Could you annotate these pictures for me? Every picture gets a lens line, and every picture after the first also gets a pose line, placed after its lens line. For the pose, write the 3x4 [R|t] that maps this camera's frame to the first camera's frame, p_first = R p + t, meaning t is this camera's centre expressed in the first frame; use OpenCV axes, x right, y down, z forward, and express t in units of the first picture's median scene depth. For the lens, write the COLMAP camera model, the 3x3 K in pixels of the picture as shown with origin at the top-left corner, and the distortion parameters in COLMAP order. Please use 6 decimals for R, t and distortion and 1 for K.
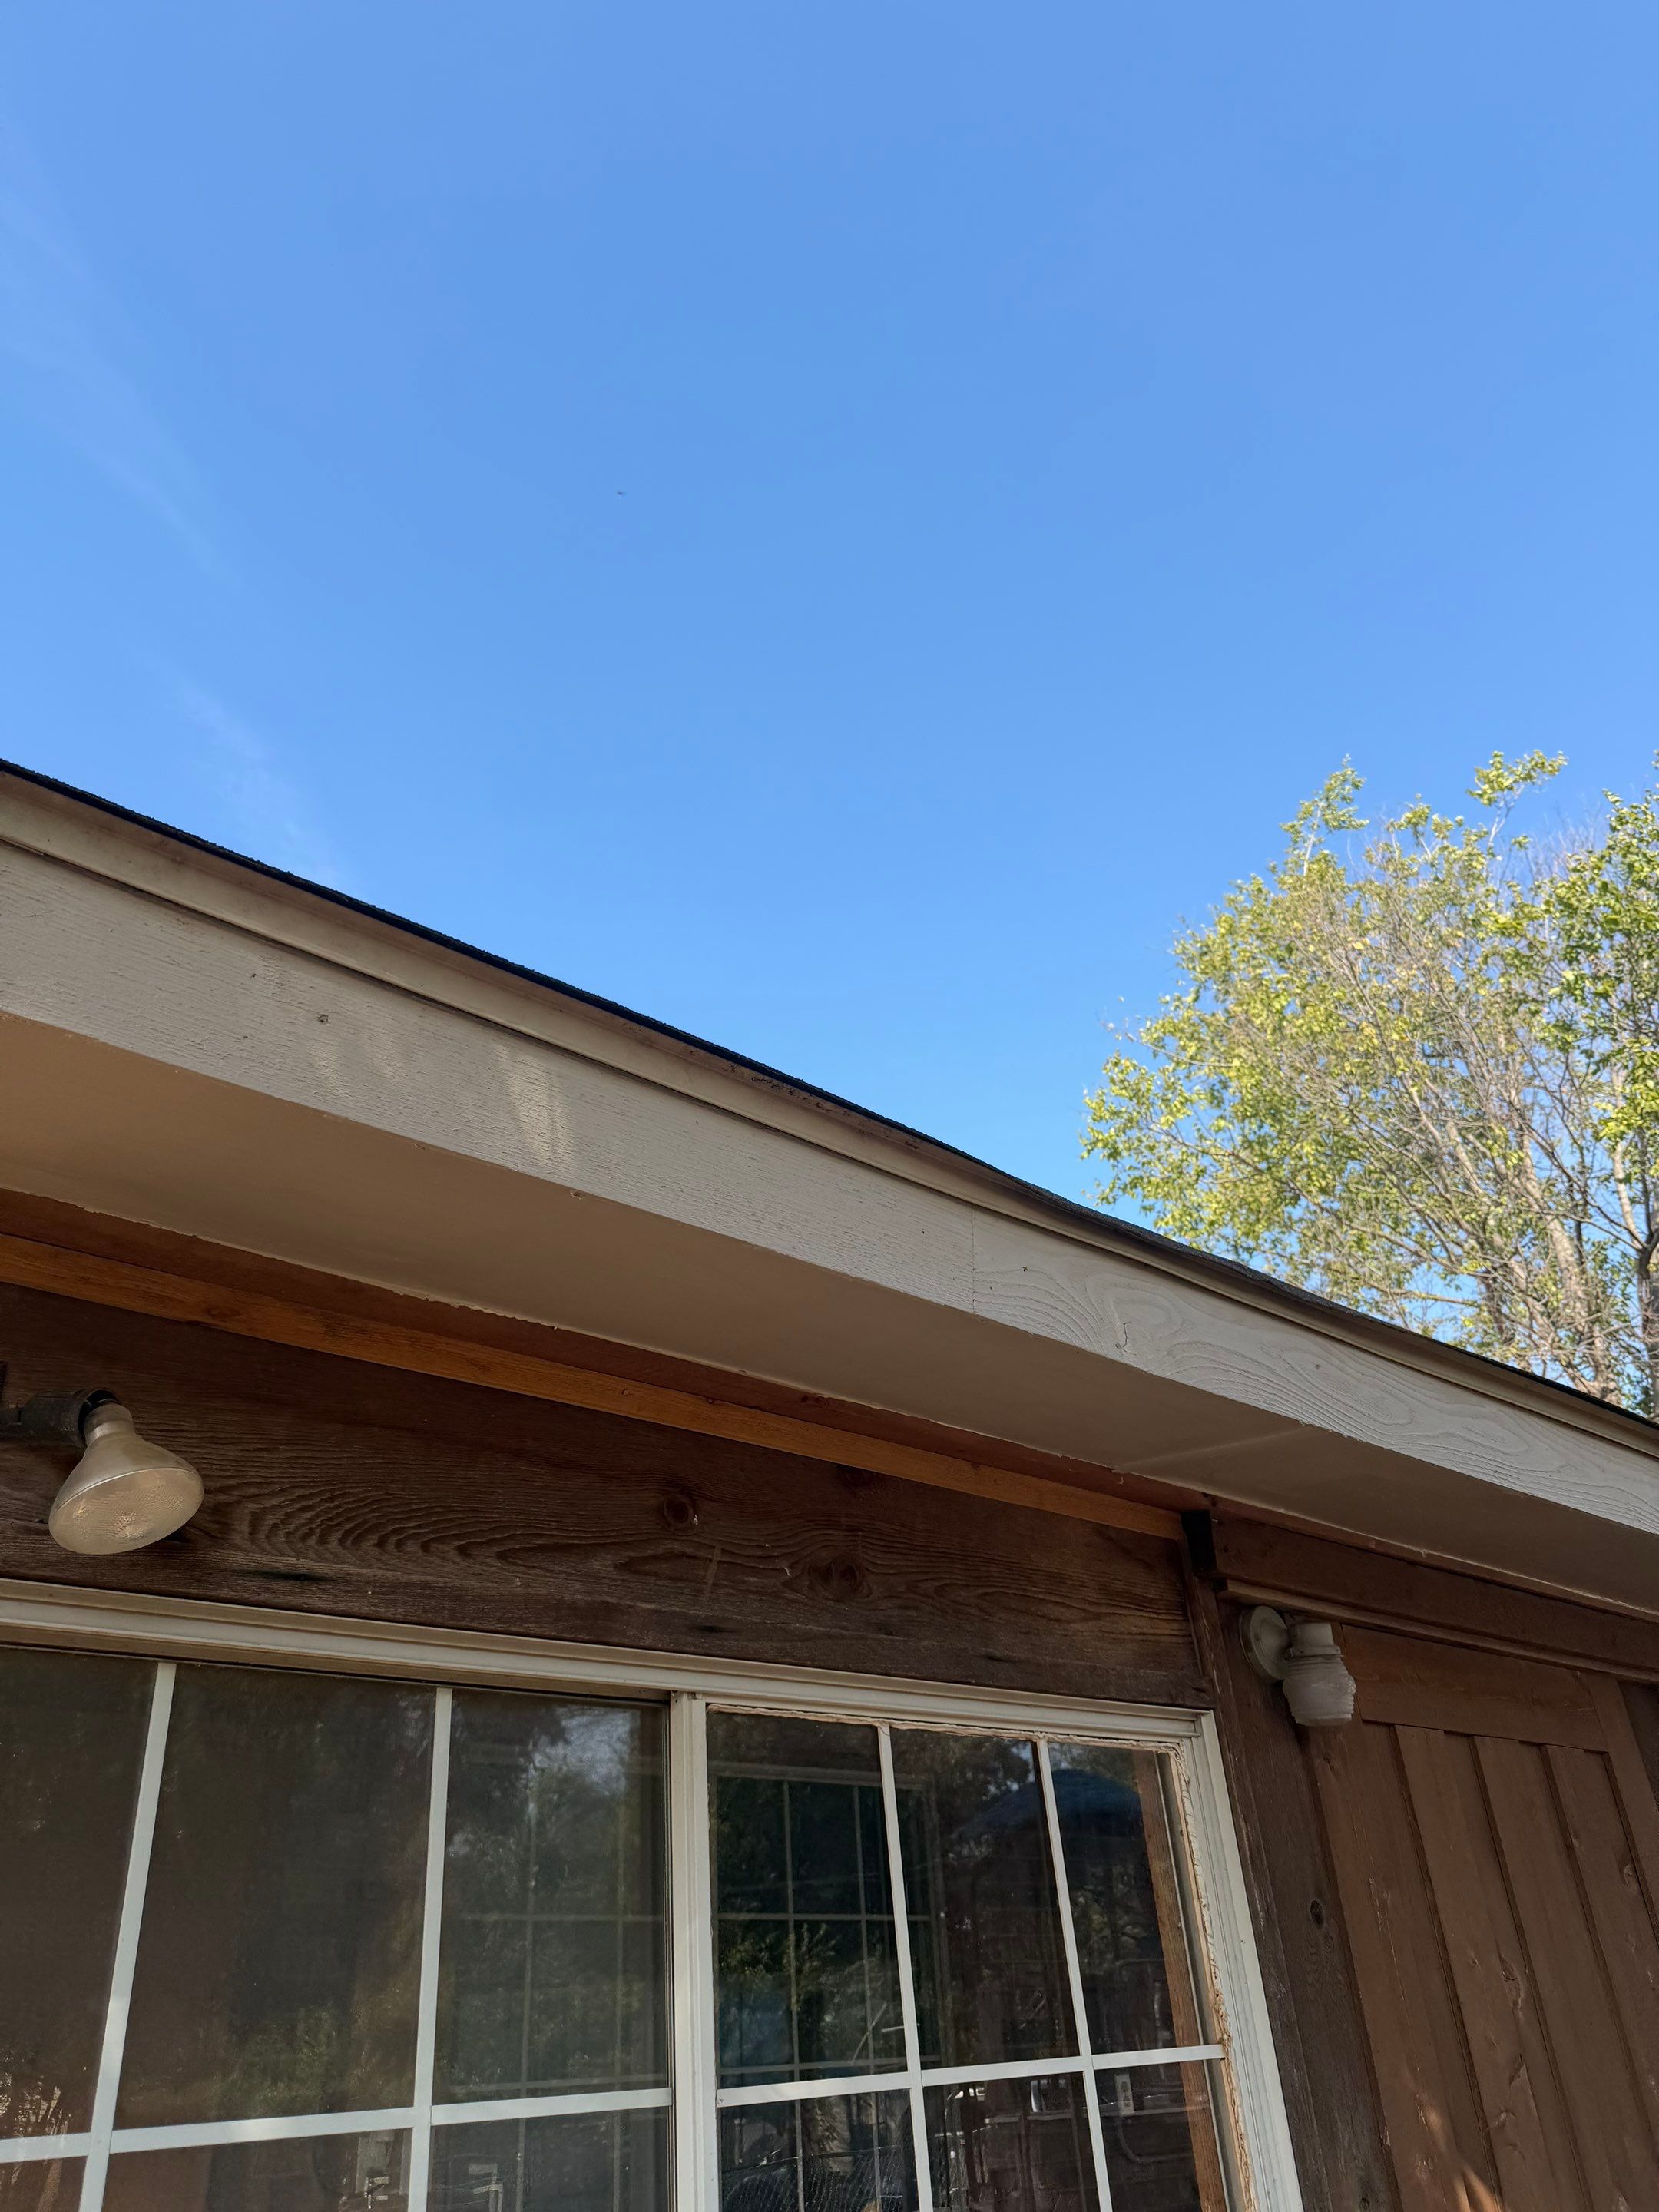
lens RADIAL K [[1599.2, 0, 825.2], [0, 1599.2, 1116.4], [0, 0, 1]] dist [0.117906, -0.145857]
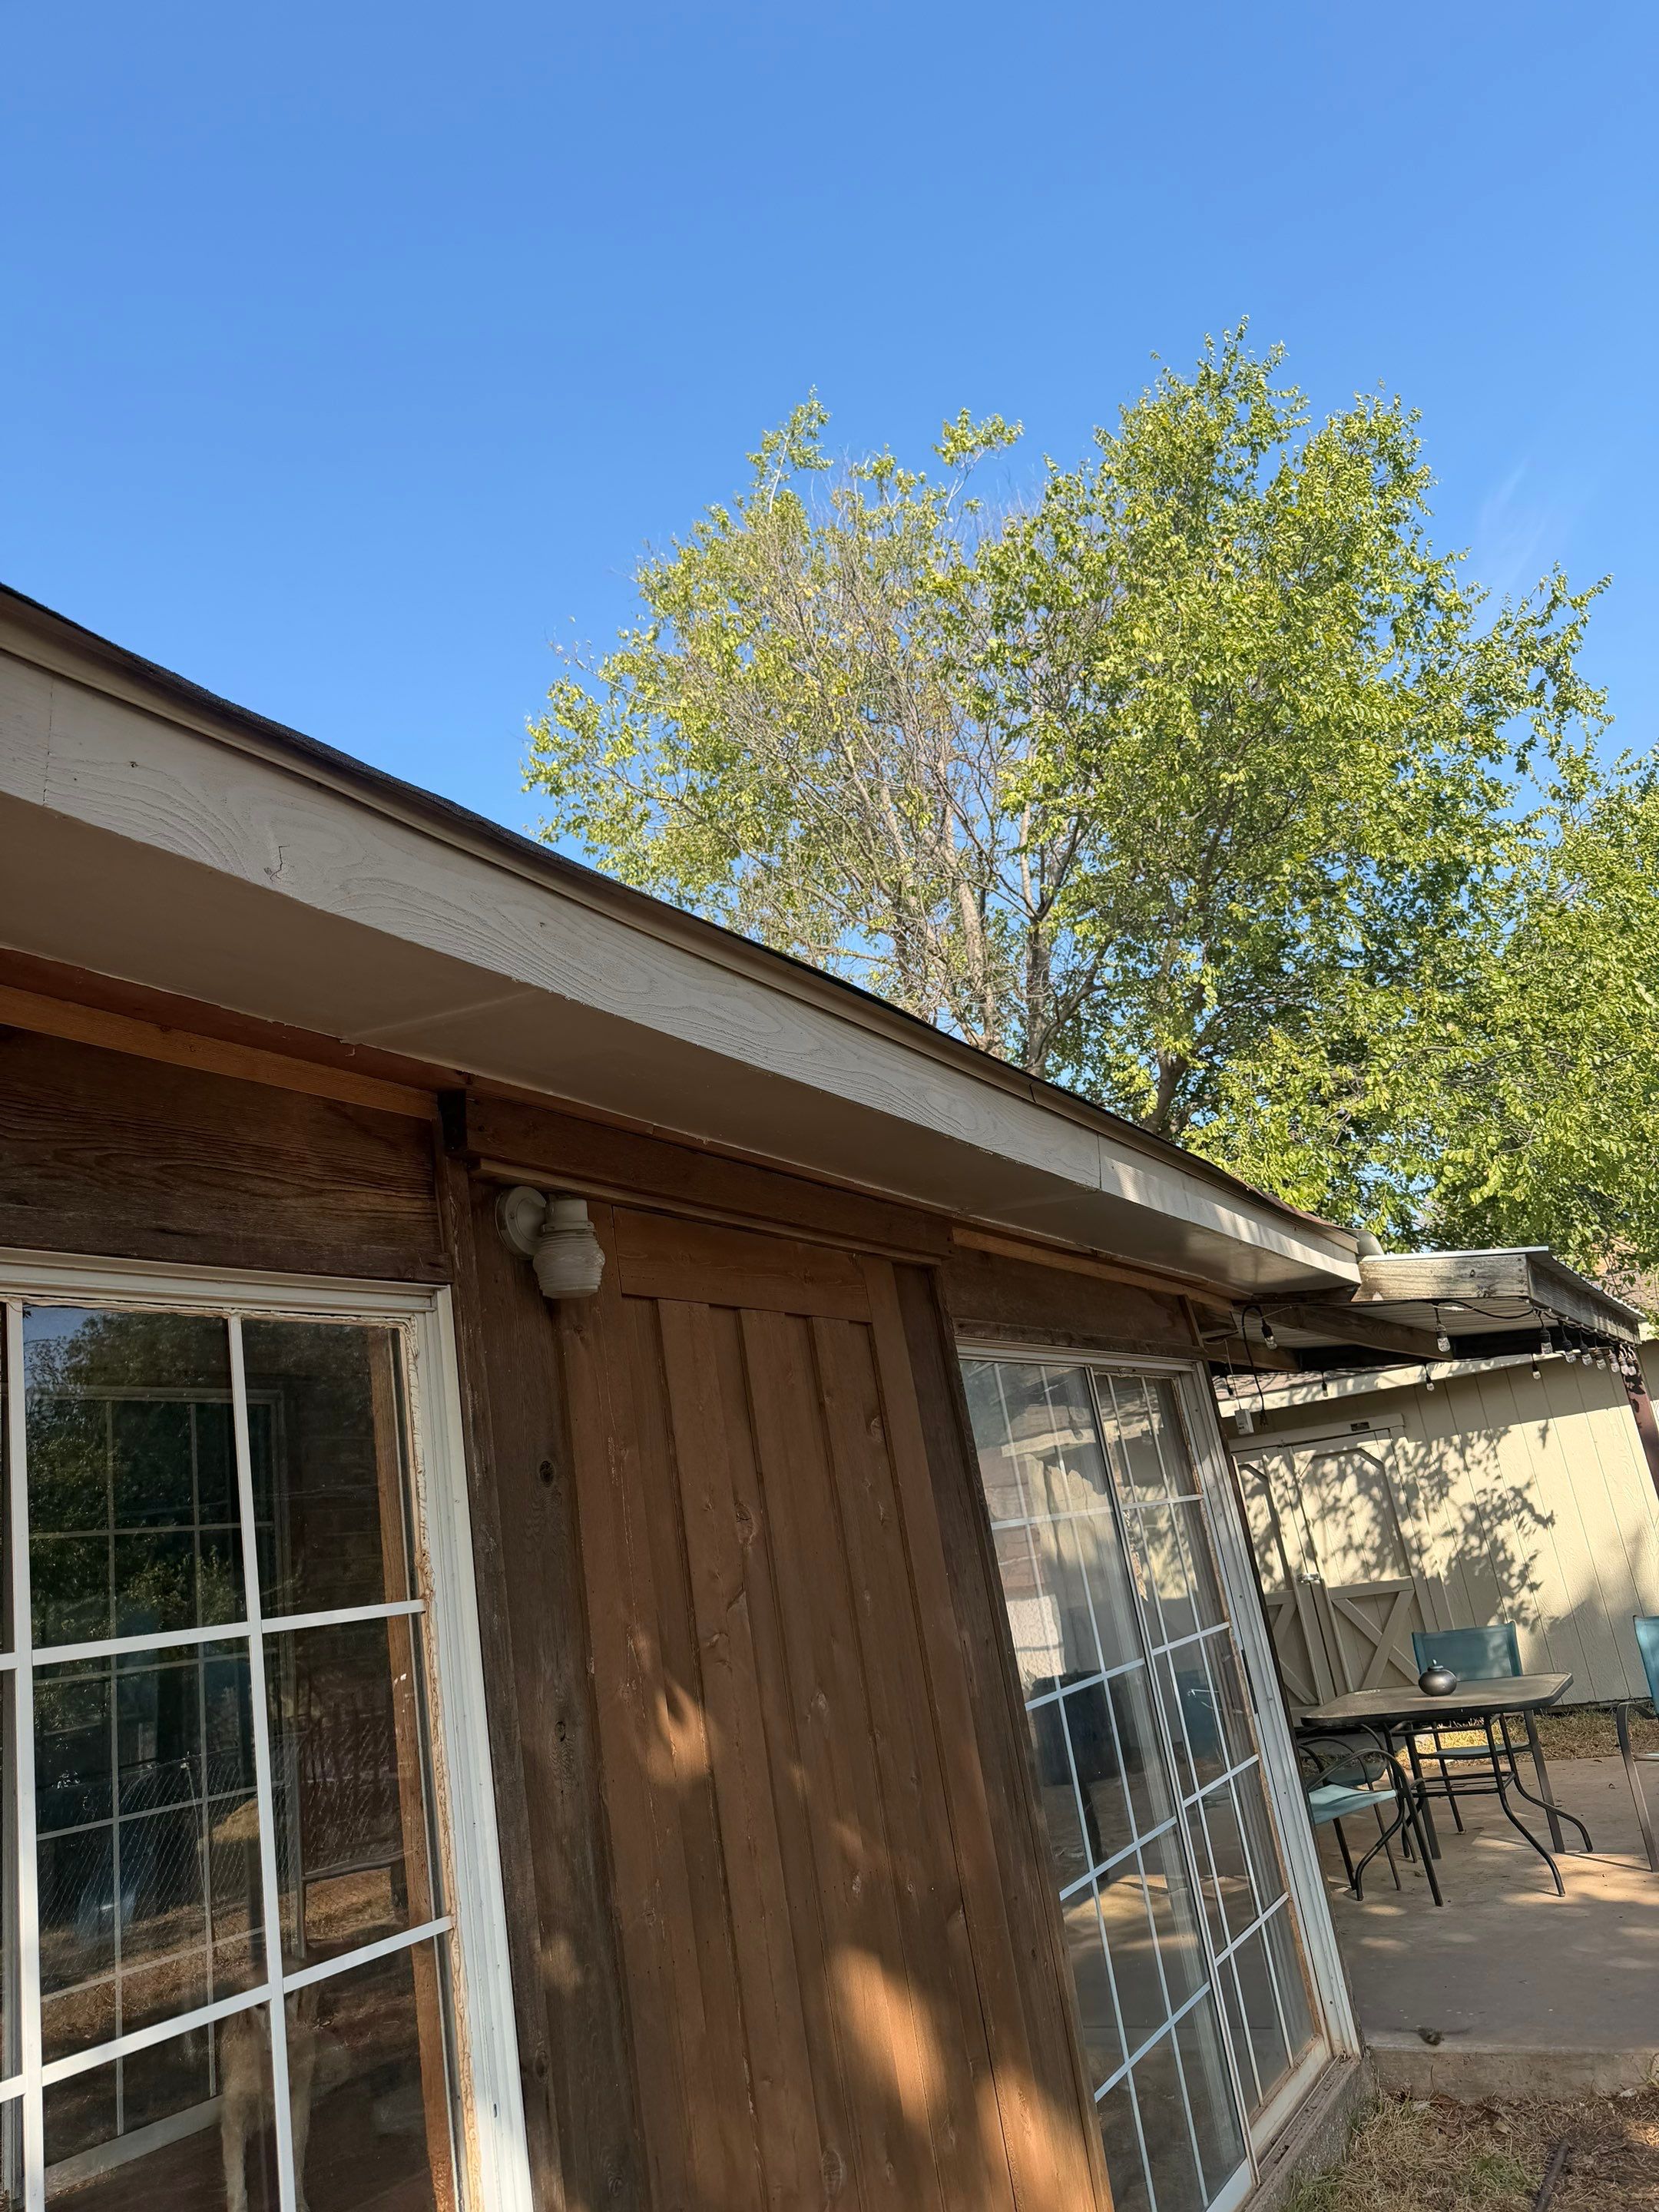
lens RADIAL K [[1579.1, 0, 816.1], [0, 1579.1, 1114.1], [0, 0, 1]] dist [0.189096, -0.328757]
pose [[0.952038, 0.012501, 0.305726, 0.145869], [-0.075595, 0.977801, 0.195423, 0.058408], [-0.296496, -0.209162, 0.931848, 0.062054]]
